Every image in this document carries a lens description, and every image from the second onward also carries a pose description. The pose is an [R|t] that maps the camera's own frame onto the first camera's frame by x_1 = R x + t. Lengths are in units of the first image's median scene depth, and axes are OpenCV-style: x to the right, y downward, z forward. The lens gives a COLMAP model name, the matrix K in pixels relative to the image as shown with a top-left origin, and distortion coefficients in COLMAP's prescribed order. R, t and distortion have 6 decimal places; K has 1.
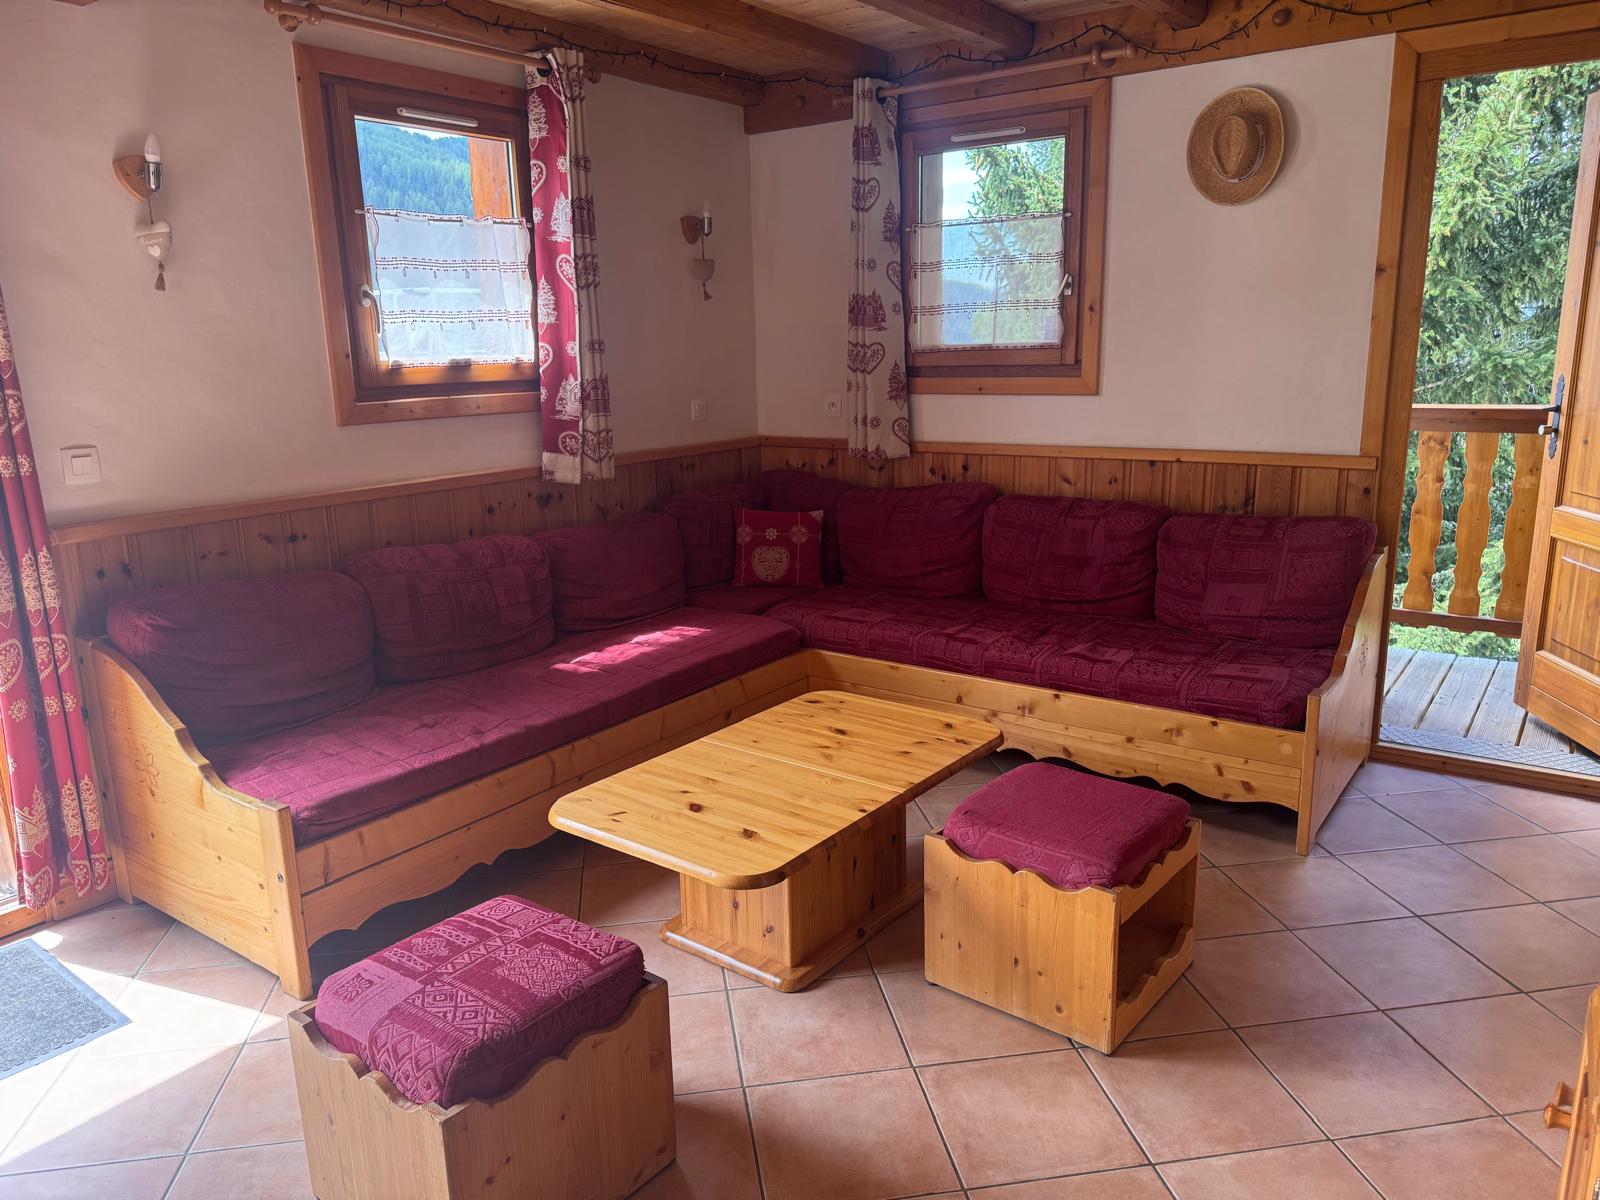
lens RADIAL K [[1147.7, 0, 800.0], [0, 1147.7, 600.0], [0, 0, 1]] dist [0.199036, -0.418120]
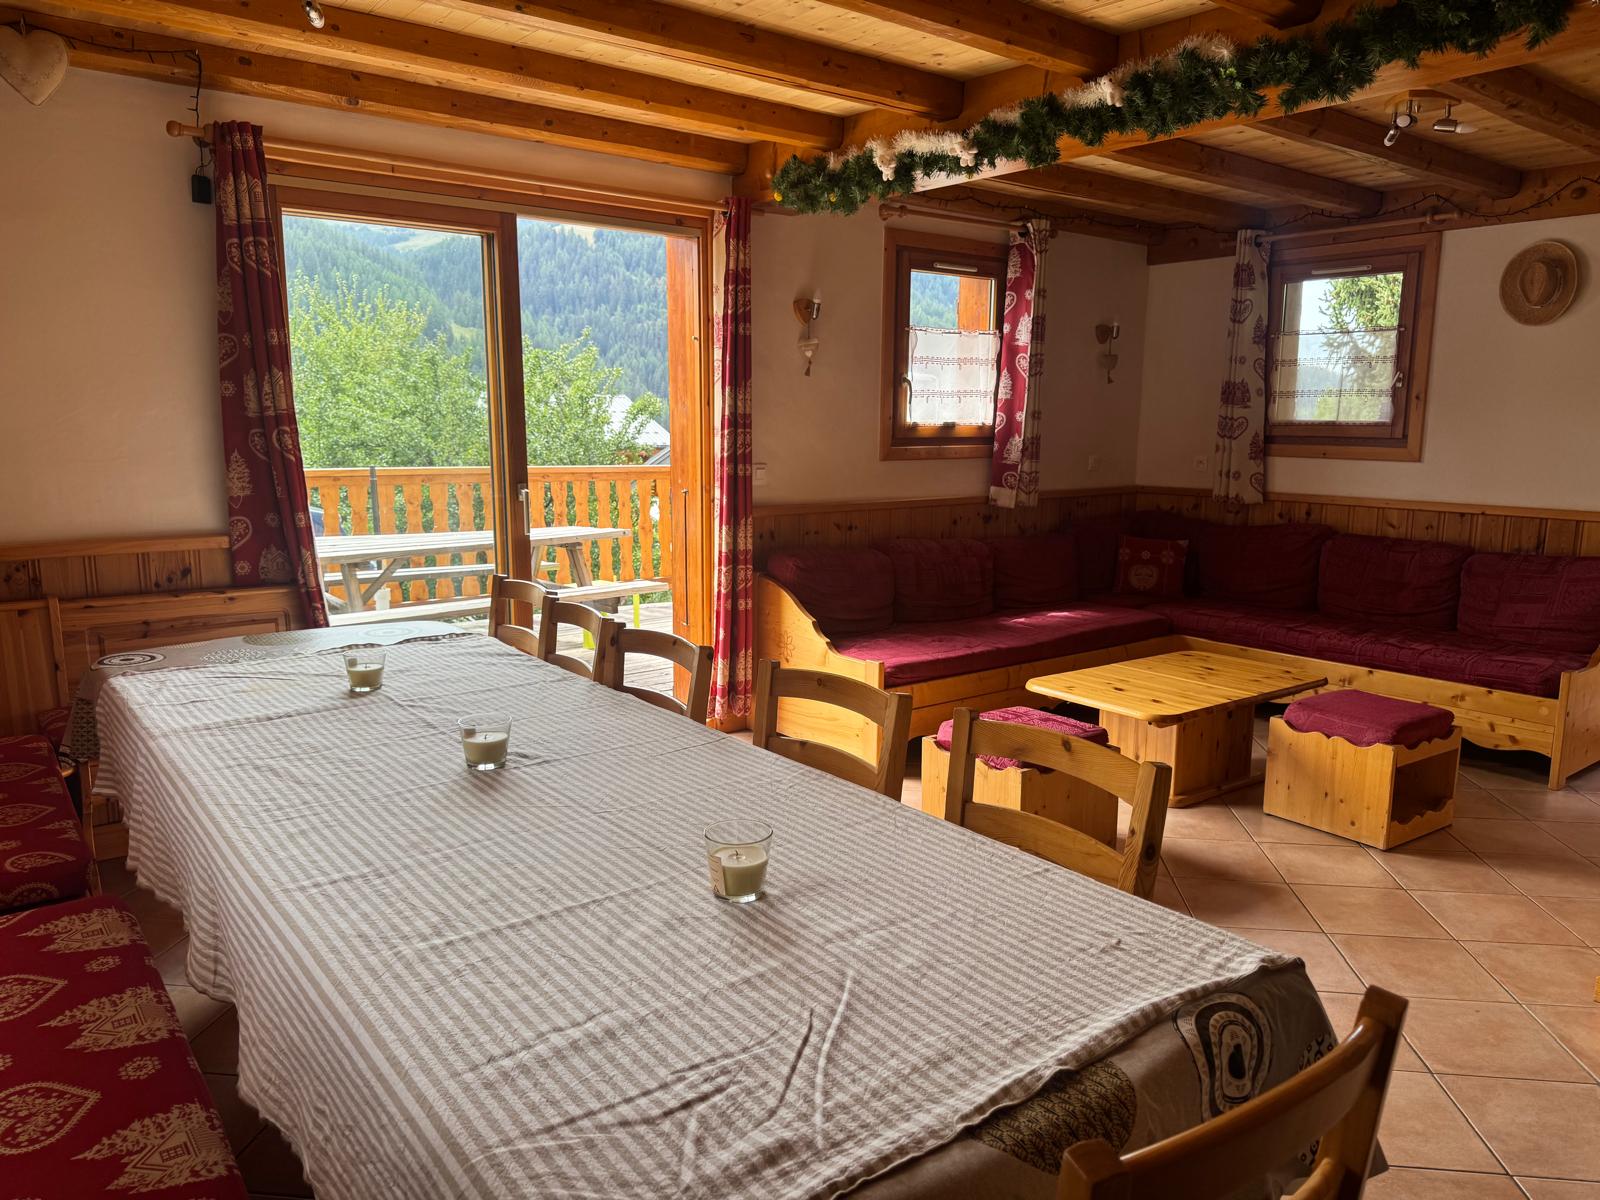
lens RADIAL K [[1132.8, 0, 800.0], [0, 1132.8, 600.0], [0, 0, 1]] dist [0.030003, -0.033588]
pose [[0.961817, 0.071108, -0.264294, -0.070507], [-0.086087, 0.995247, -0.045516, 0.103321], [0.259801, 0.066530, 0.963368, -0.431971]]
